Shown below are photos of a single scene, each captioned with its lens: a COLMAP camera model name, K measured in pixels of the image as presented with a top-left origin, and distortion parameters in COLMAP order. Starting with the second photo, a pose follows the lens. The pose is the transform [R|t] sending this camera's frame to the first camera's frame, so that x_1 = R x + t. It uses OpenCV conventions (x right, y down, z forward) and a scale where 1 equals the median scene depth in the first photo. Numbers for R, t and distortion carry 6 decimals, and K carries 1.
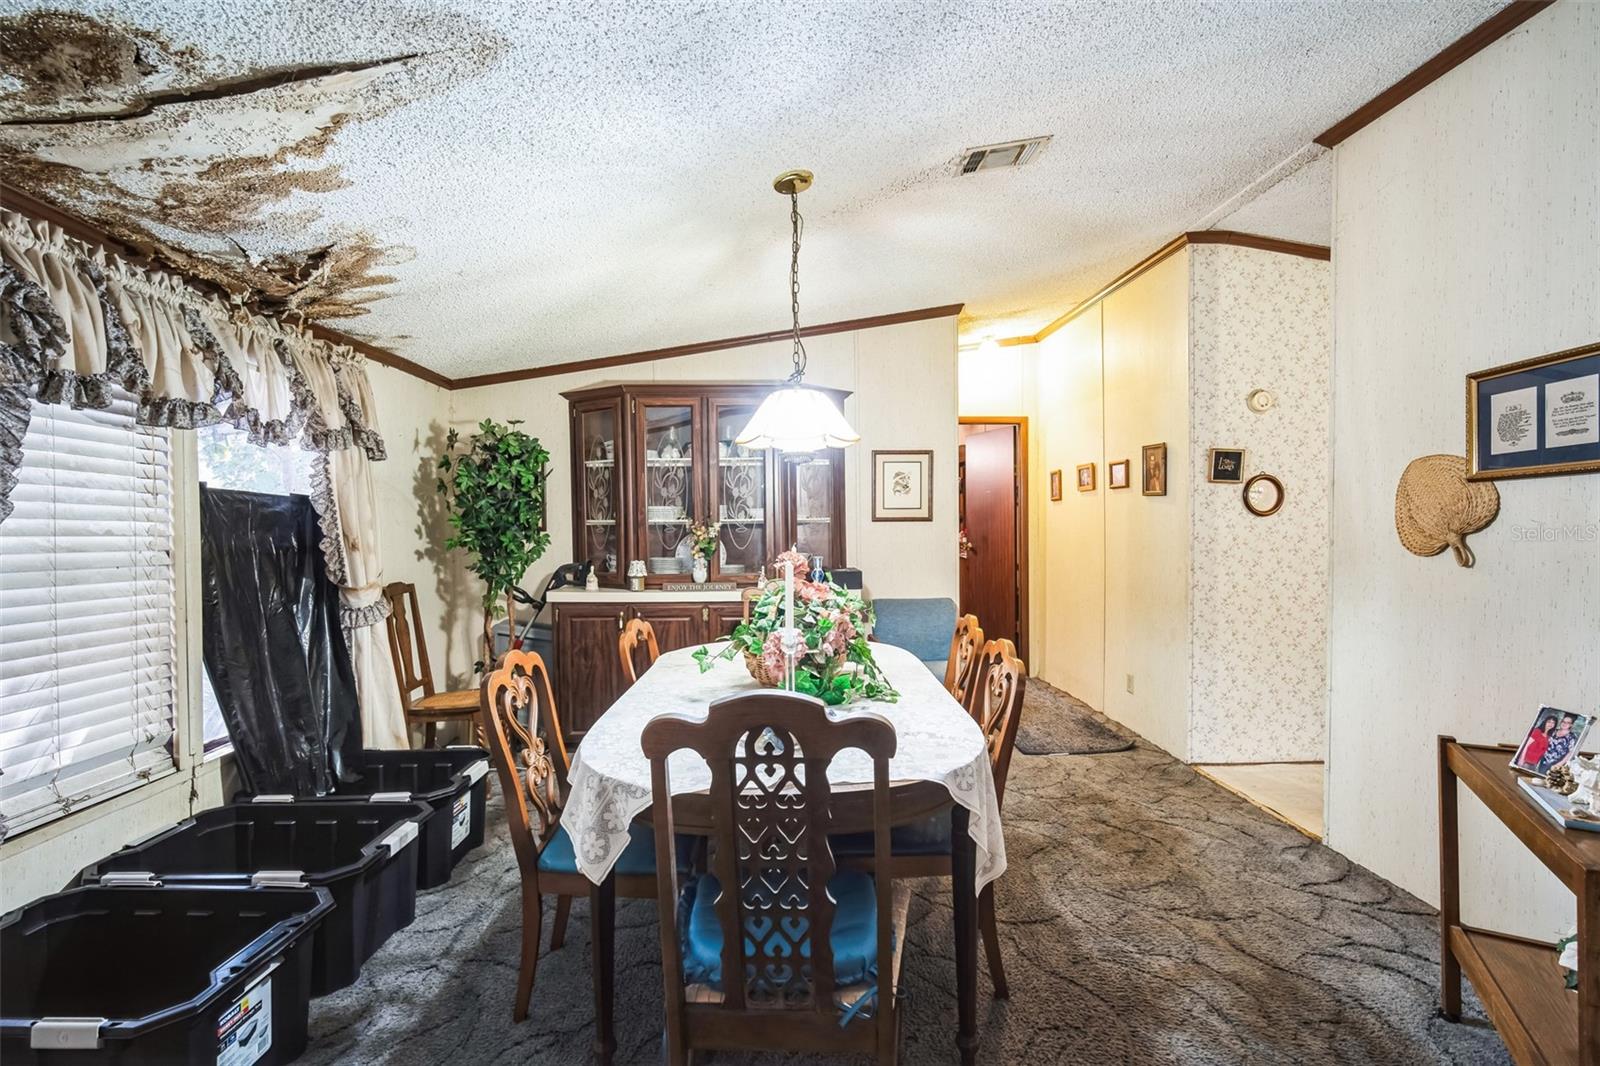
lens RADIAL K [[706.9, 0, 799.7], [0, 706.9, 535.8], [0, 0, 1]] dist [-0.010141, 0.000145]
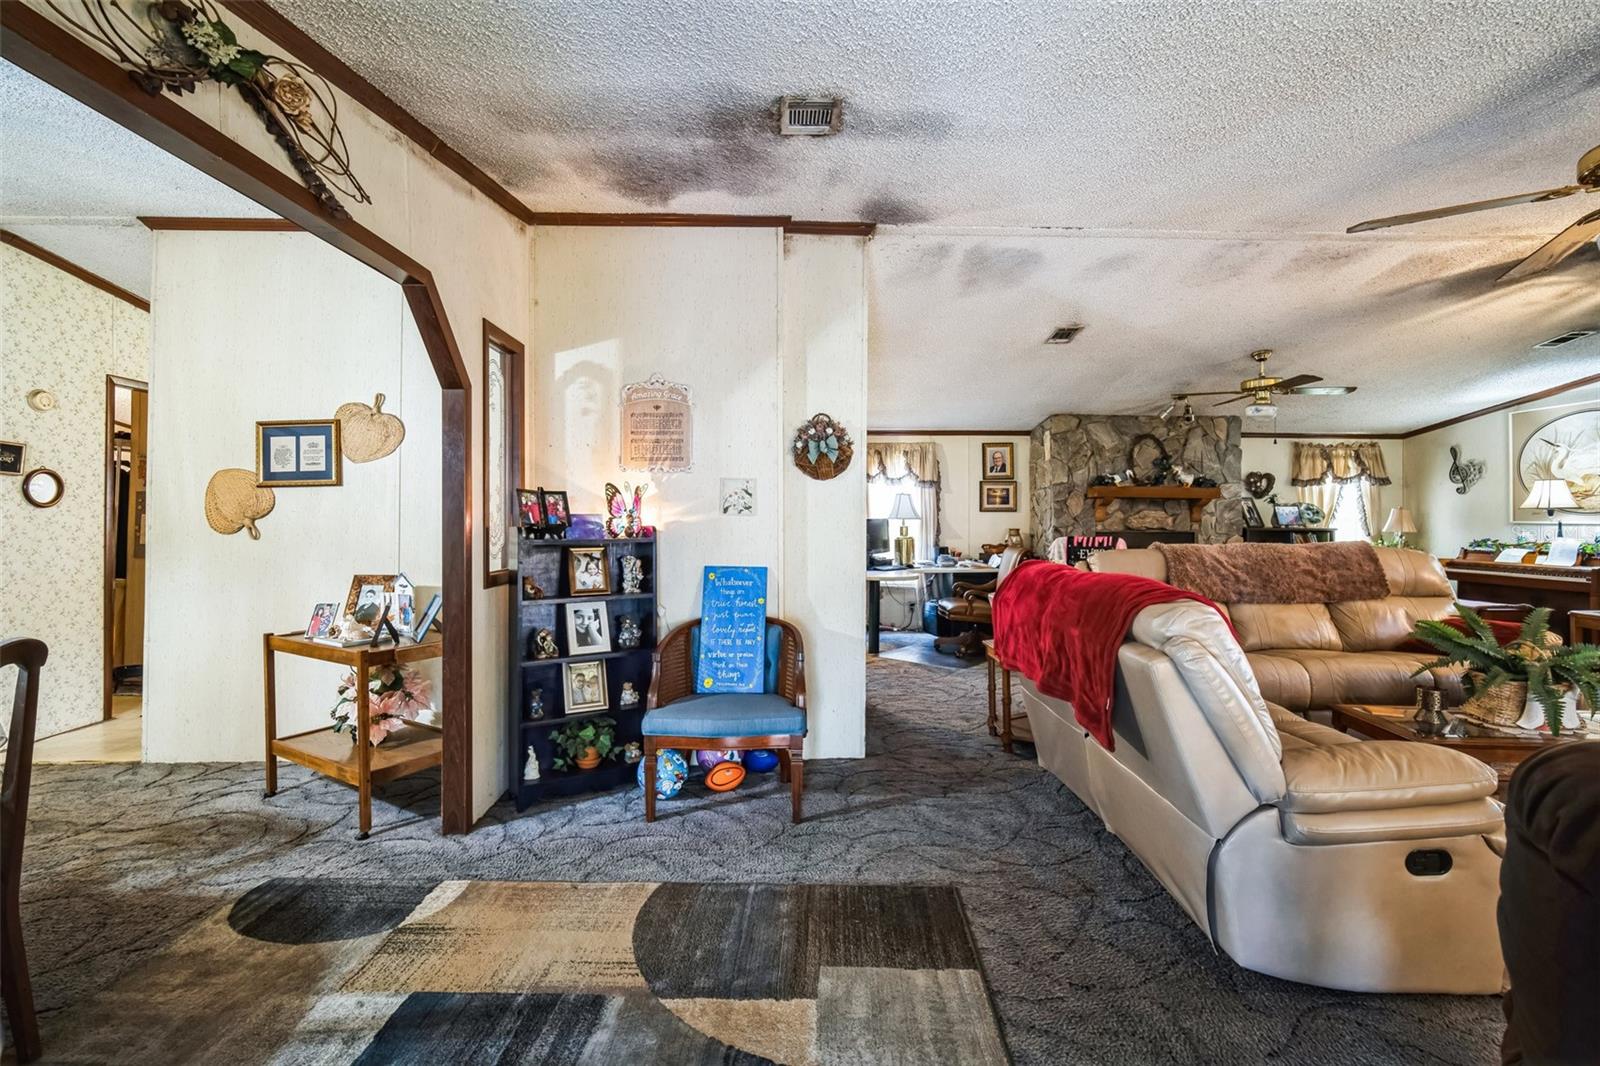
lens RADIAL K [[720.9, 0, 795.2], [0, 720.9, 503.8], [0, 0, 1]] dist [-0.010537, 0.000936]
pose [[0.022382, 0.026356, 0.999402, -0.544550], [0.020551, 0.999429, -0.026817, 0.025764], [-0.999538, 0.021139, 0.021828, -0.232455]]
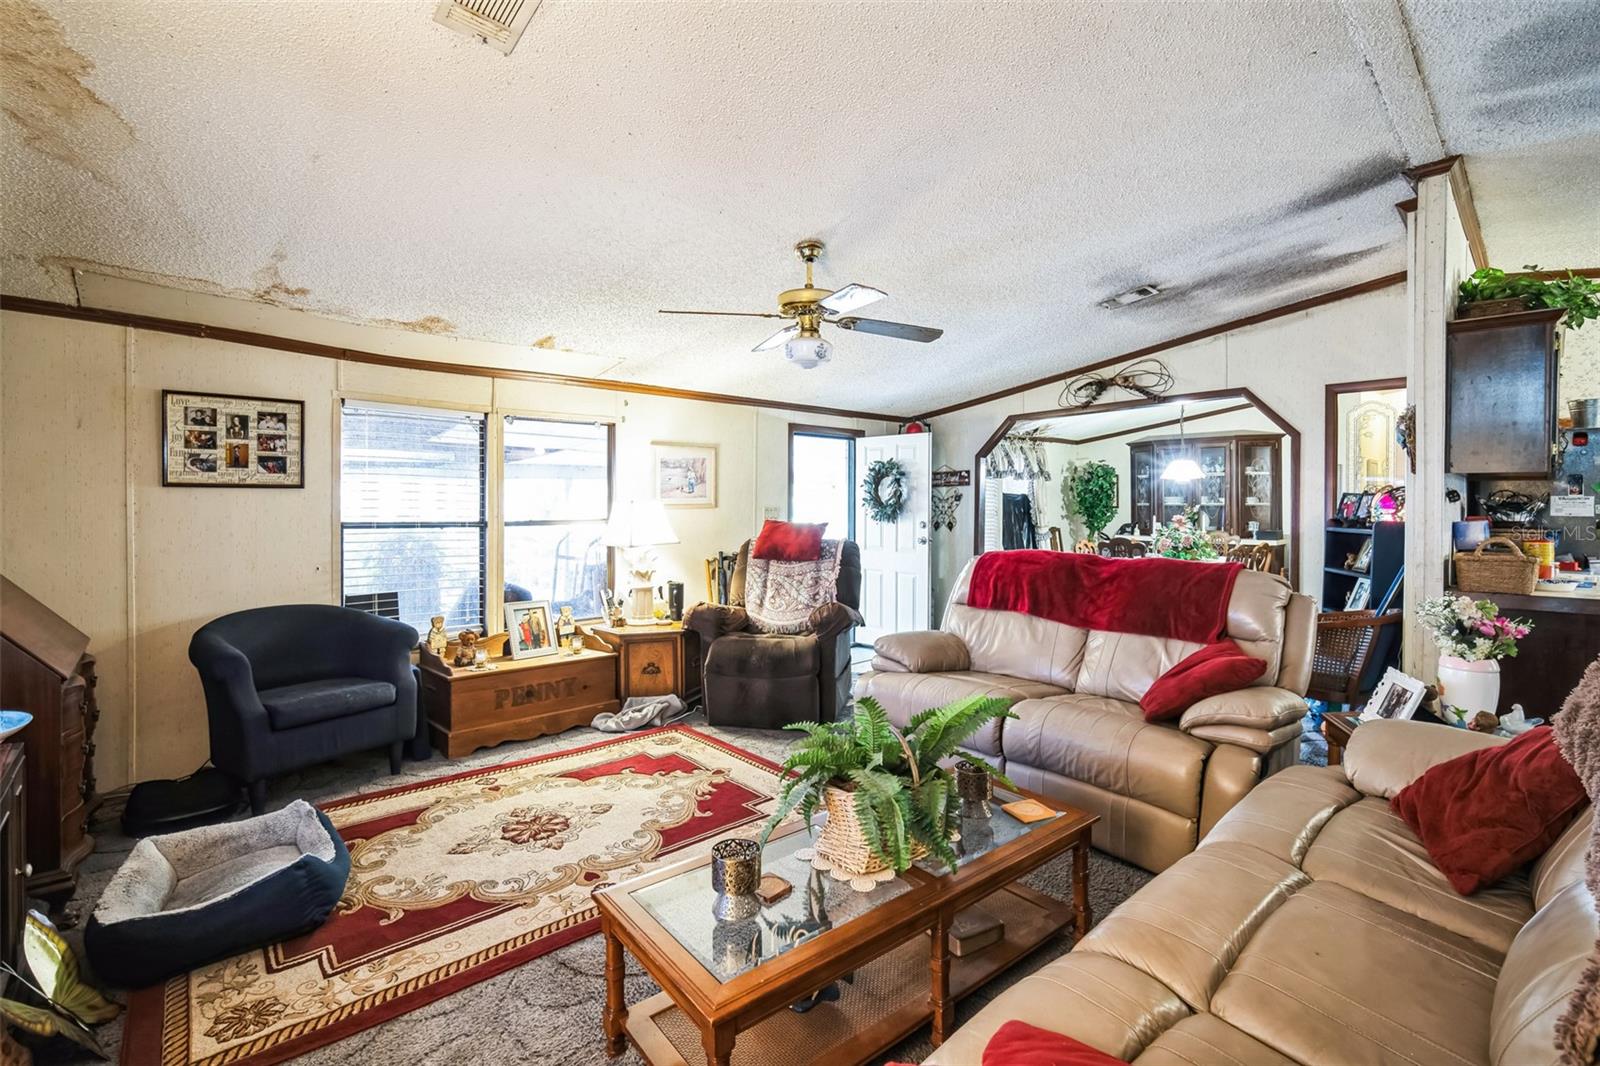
lens RADIAL K [[720.9, 0, 795.2], [0, 720.9, 503.8], [0, 0, 1]] dist [-0.010537, 0.000936]
pose [[0.651058, 0.008399, -0.758981, 1.026958], [-0.022053, 0.999726, -0.007854, 0.029629], [0.758707, 0.021852, 0.651065, -1.817790]]
